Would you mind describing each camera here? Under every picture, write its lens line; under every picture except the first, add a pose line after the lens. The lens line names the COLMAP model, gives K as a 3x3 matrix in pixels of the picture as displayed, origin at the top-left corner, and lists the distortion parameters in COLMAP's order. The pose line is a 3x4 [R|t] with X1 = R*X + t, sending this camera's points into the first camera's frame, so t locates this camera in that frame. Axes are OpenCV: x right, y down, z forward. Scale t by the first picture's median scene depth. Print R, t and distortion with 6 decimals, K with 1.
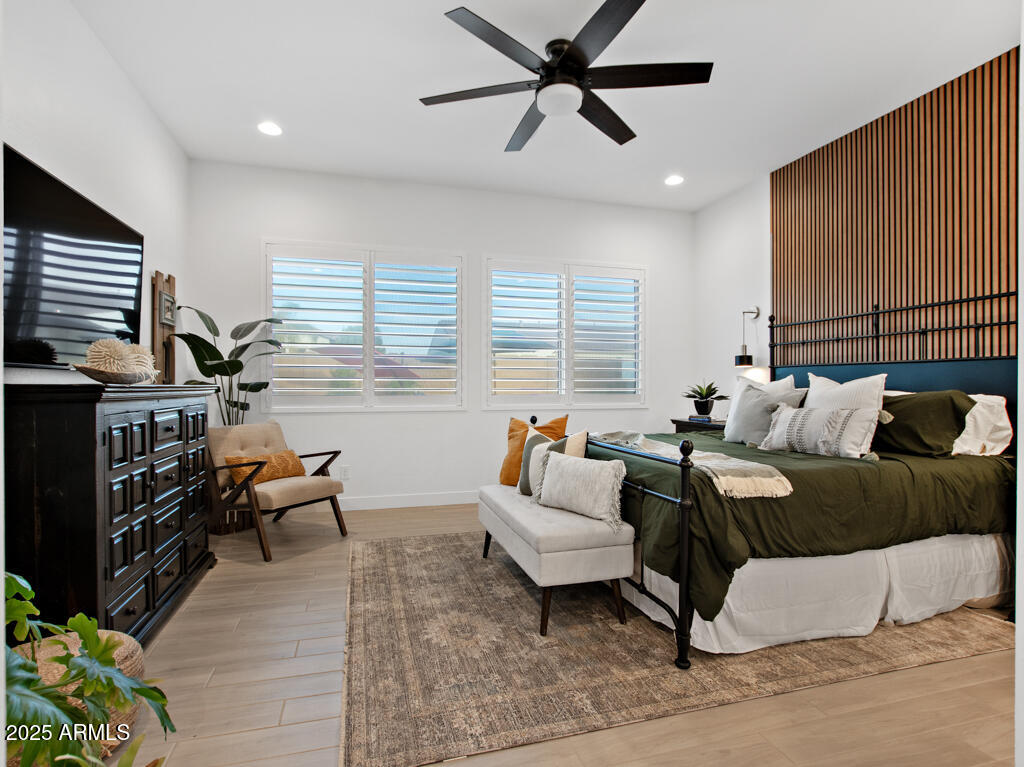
lens RADIAL K [[512.6, 0, 503.3], [0, 512.6, 386.7], [0, 0, 1]] dist [-0.008008, 0.002016]
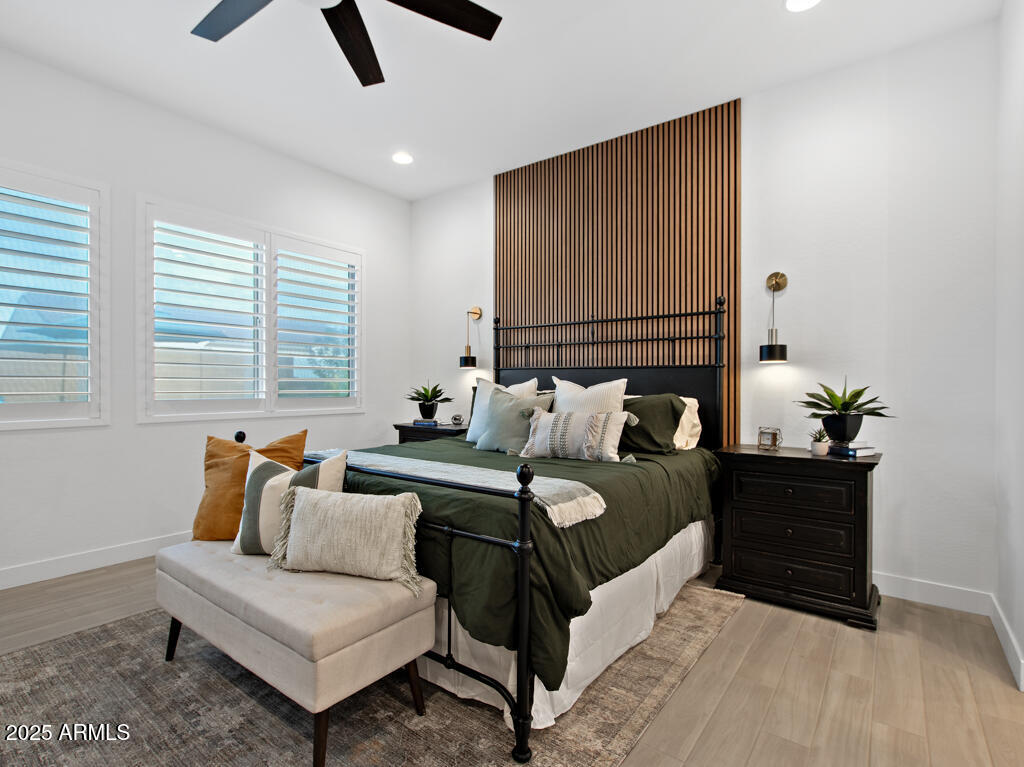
lens RADIAL K [[512.6, 0, 510.7], [0, 512.6, 391.6], [0, 0, 1]] dist [-0.008008, 0.002016]
pose [[0.802336, -0.004268, 0.596858, -0.083476], [-0.002675, 0.999939, 0.010747, -0.008638], [-0.596867, -0.010219, 0.802275, 0.279240]]
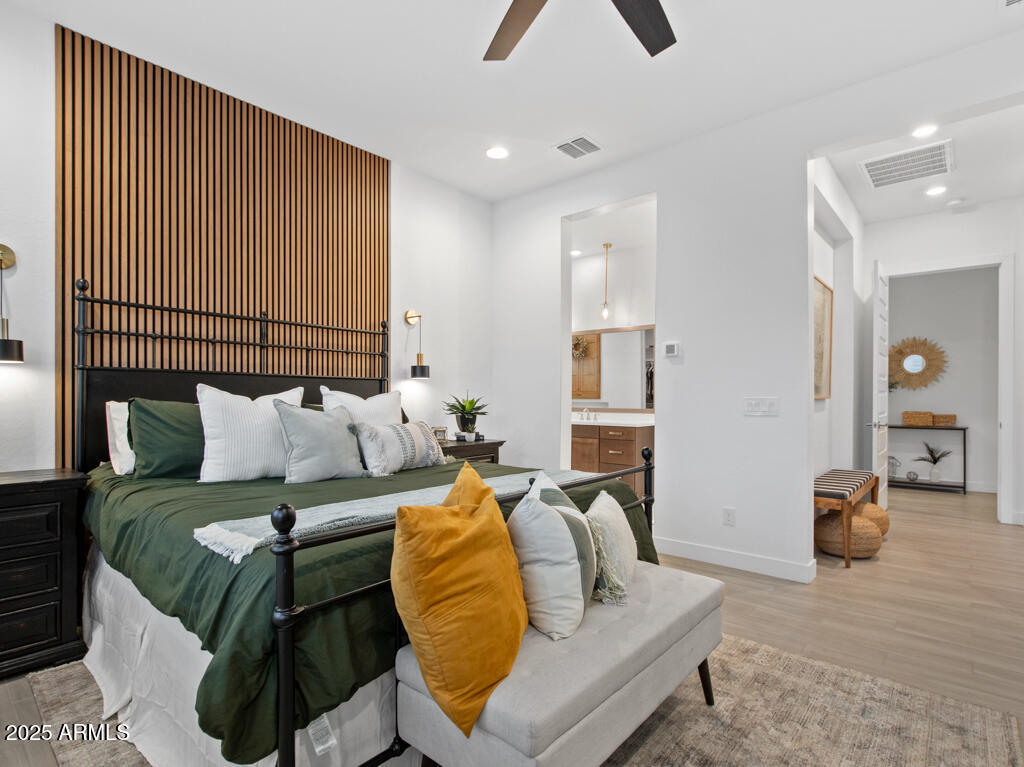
lens RADIAL K [[512.6, 0, 525.4], [0, 512.6, 392.8], [0, 0, 1]] dist [-0.008008, 0.002016]
pose [[-0.549242, 0.002212, 0.835660, -0.367093], [-0.004370, 0.999975, -0.005520, -0.014252], [-0.835652, -0.006684, -0.549219, 1.385413]]
